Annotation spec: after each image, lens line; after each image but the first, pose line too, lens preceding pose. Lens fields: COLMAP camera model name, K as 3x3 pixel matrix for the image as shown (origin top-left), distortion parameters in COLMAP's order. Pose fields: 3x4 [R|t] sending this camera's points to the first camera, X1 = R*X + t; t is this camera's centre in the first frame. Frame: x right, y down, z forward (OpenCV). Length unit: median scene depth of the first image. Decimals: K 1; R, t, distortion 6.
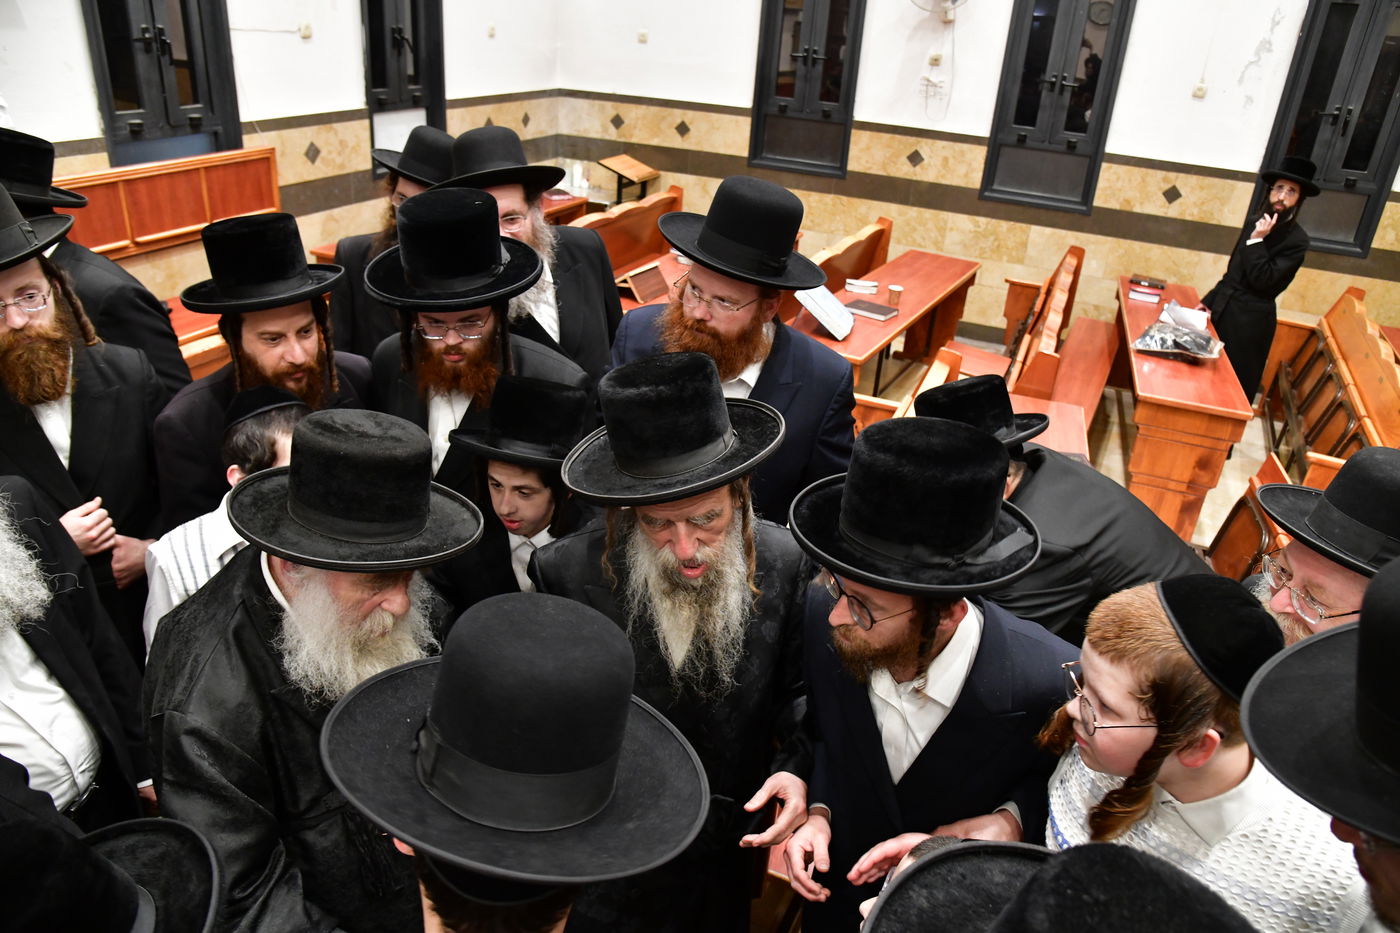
lens RADIAL K [[975.5, 0, 691.7], [0, 975.5, 466.3], [0, 0, 1]] dist [-0.094866, 0.039249]
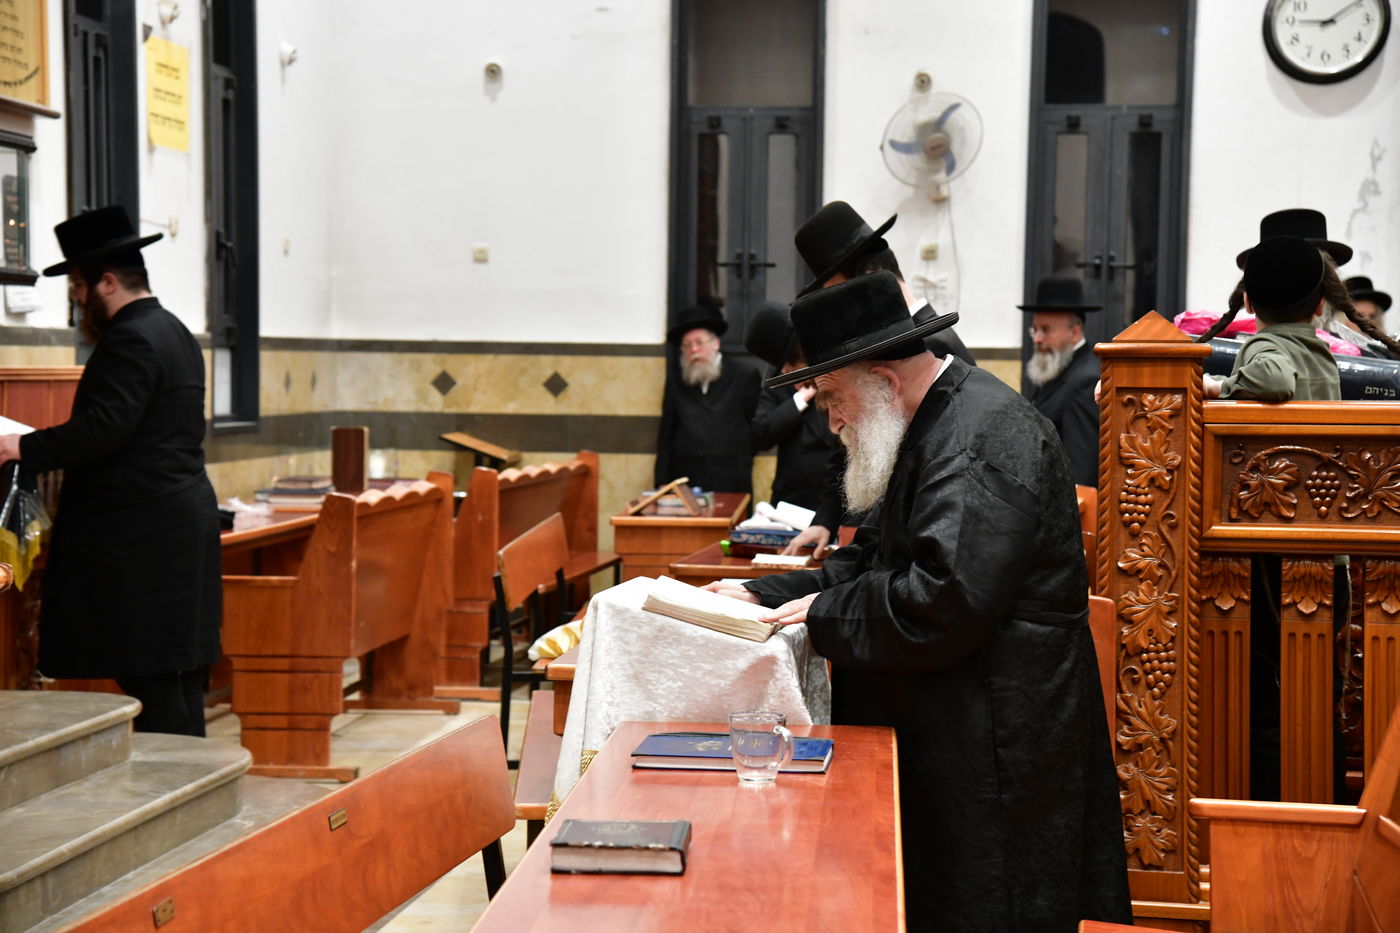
lens RADIAL K [[3218.8, 0, 697.9], [0, 3218.8, 462.8], [0, 0, 1]] dist [0.725336, 0.000000]
pose [[0.961114, -0.063975, 0.268641, -0.518528], [0.164511, 0.913981, -0.370911, 0.532137], [-0.221803, 0.400682, 0.888964, -0.949902]]
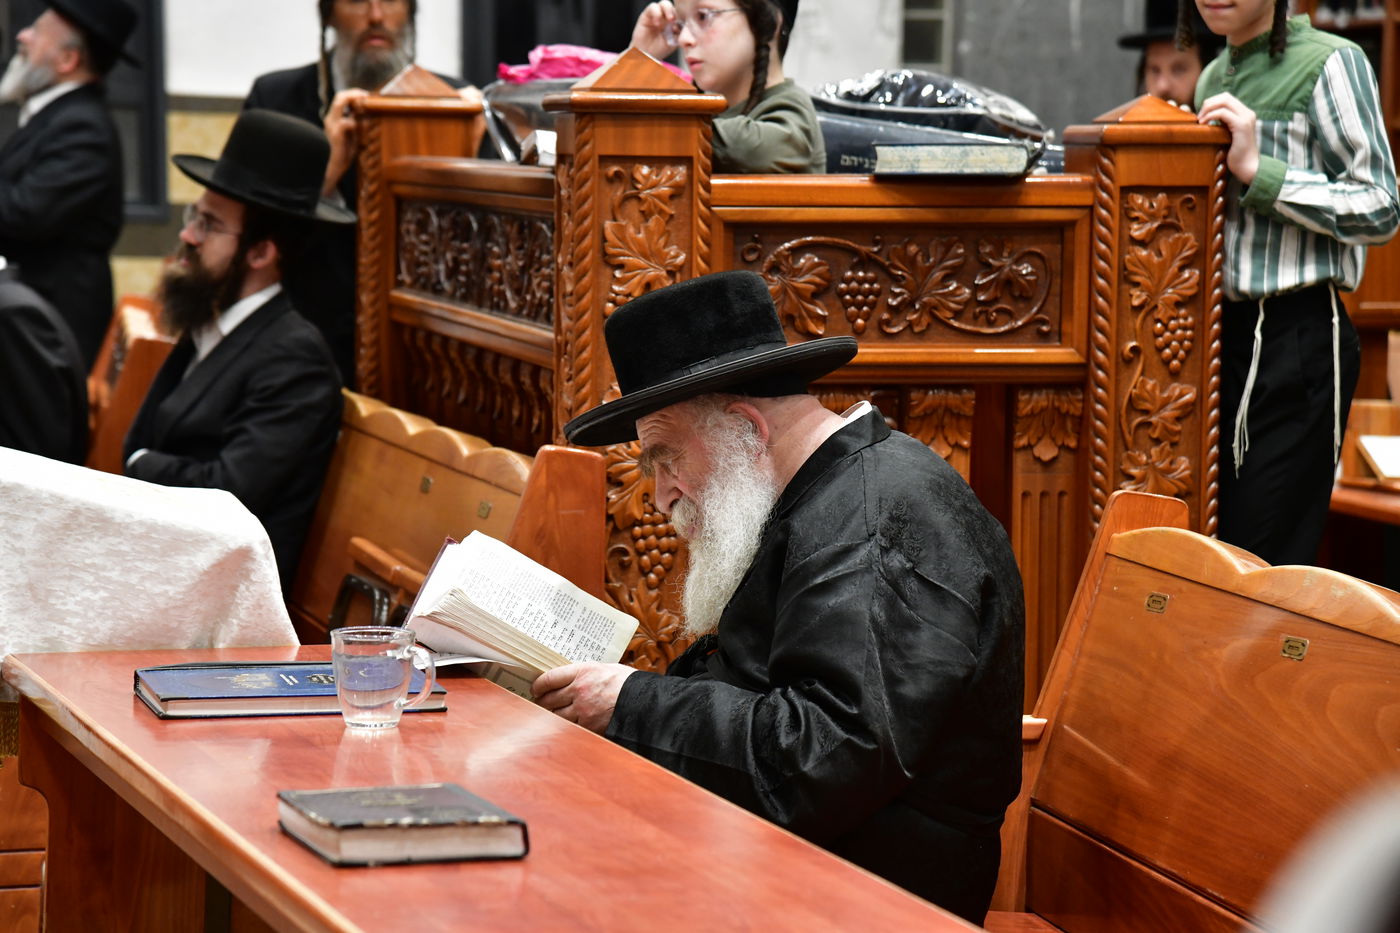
lens RADIAL K [[4605.1, 0, 723.7], [0, 4605.1, 476.1], [0, 0, 1]] dist [1.249420, 0.000000]
pose [[0.809692, -0.098547, 0.578522, -0.684554], [0.289994, 0.924220, -0.248437, 0.487980], [-0.510198, 0.368926, 0.776912, -0.877414]]
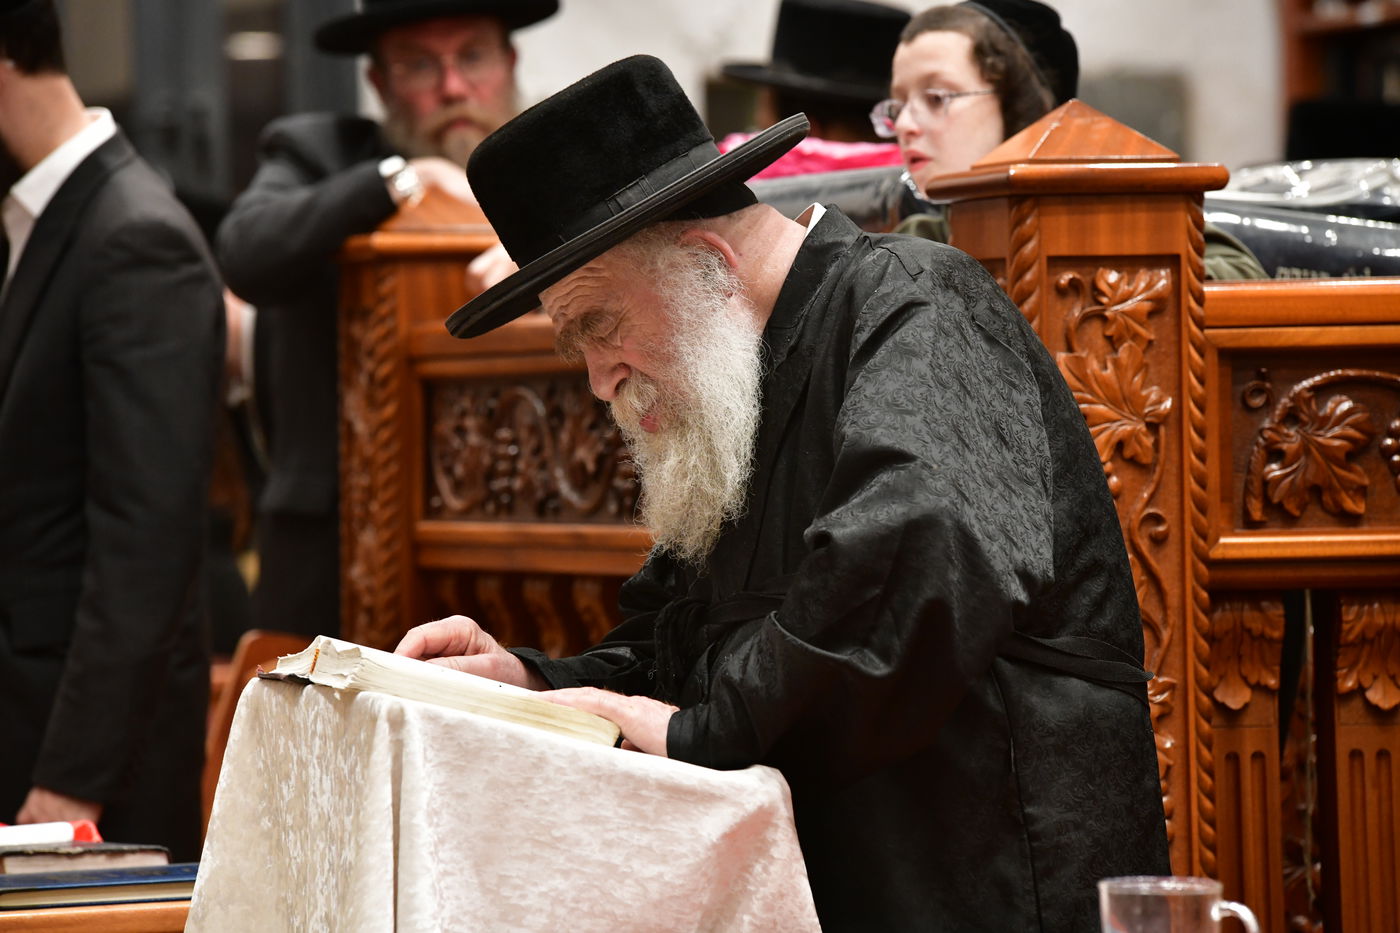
lens RADIAL K [[7516.6, 0, 699.7], [0, 7516.6, 457.0], [0, 0, 1]] dist [1.331122, 0.000000]
pose [[0.735290, -0.078321, 0.673212, -0.893210], [0.348711, 0.895457, -0.276690, 0.482172], [-0.581162, 0.438204, 0.685732, -0.829482]]
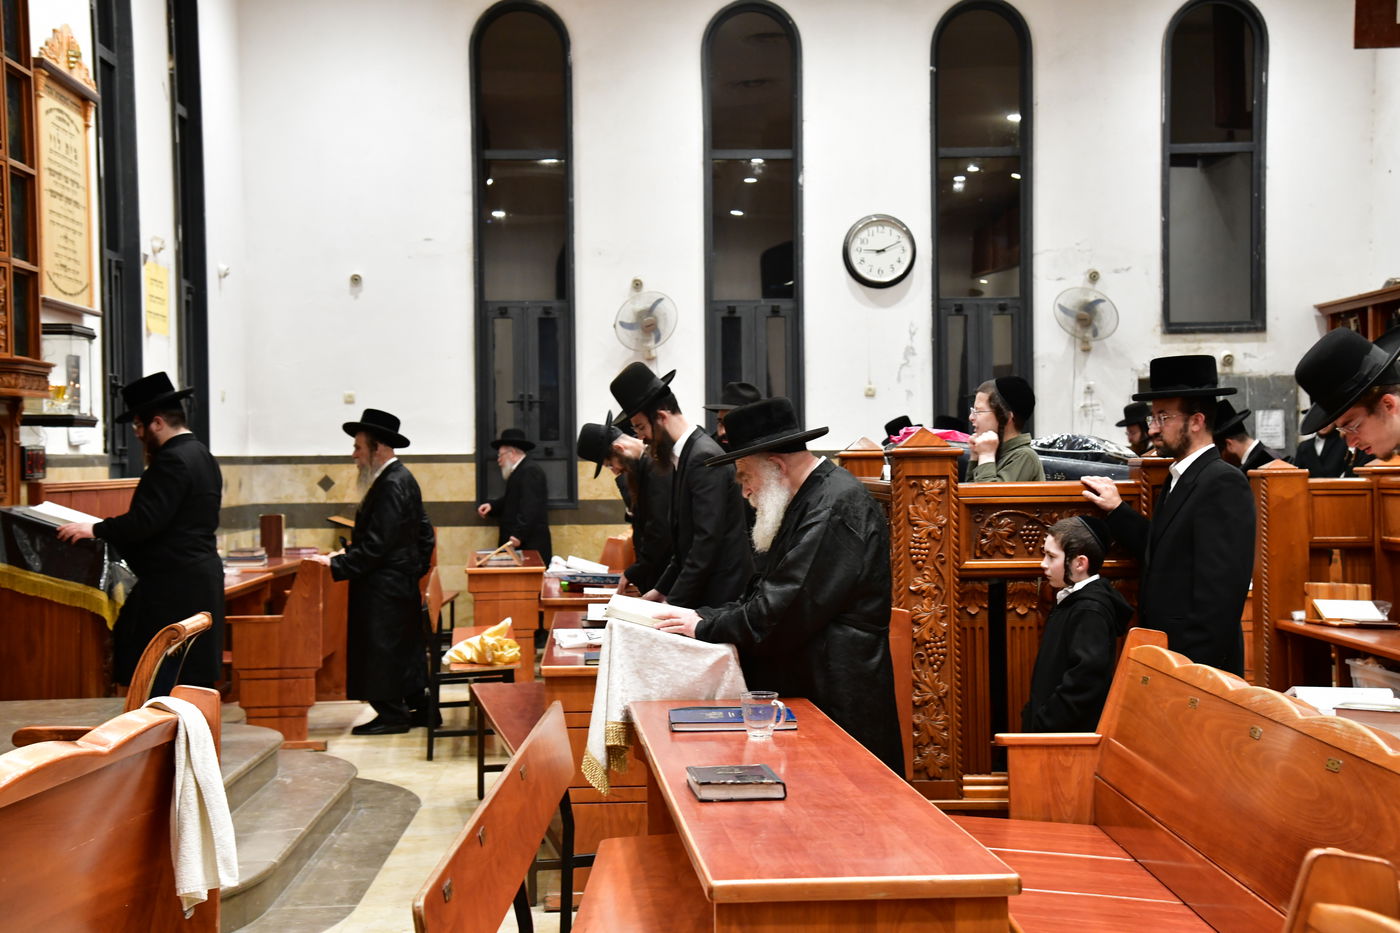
lens RADIAL K [[2074.5, 0, 708.7], [0, 2074.5, 465.2], [0, 0, 1]] dist [0.274132, 0.000000]
pose [[0.907492, -0.078262, 0.412714, -0.621567], [0.244148, 0.897773, -0.366599, 0.505162], [-0.341833, 0.433449, 0.833830, -0.912634]]
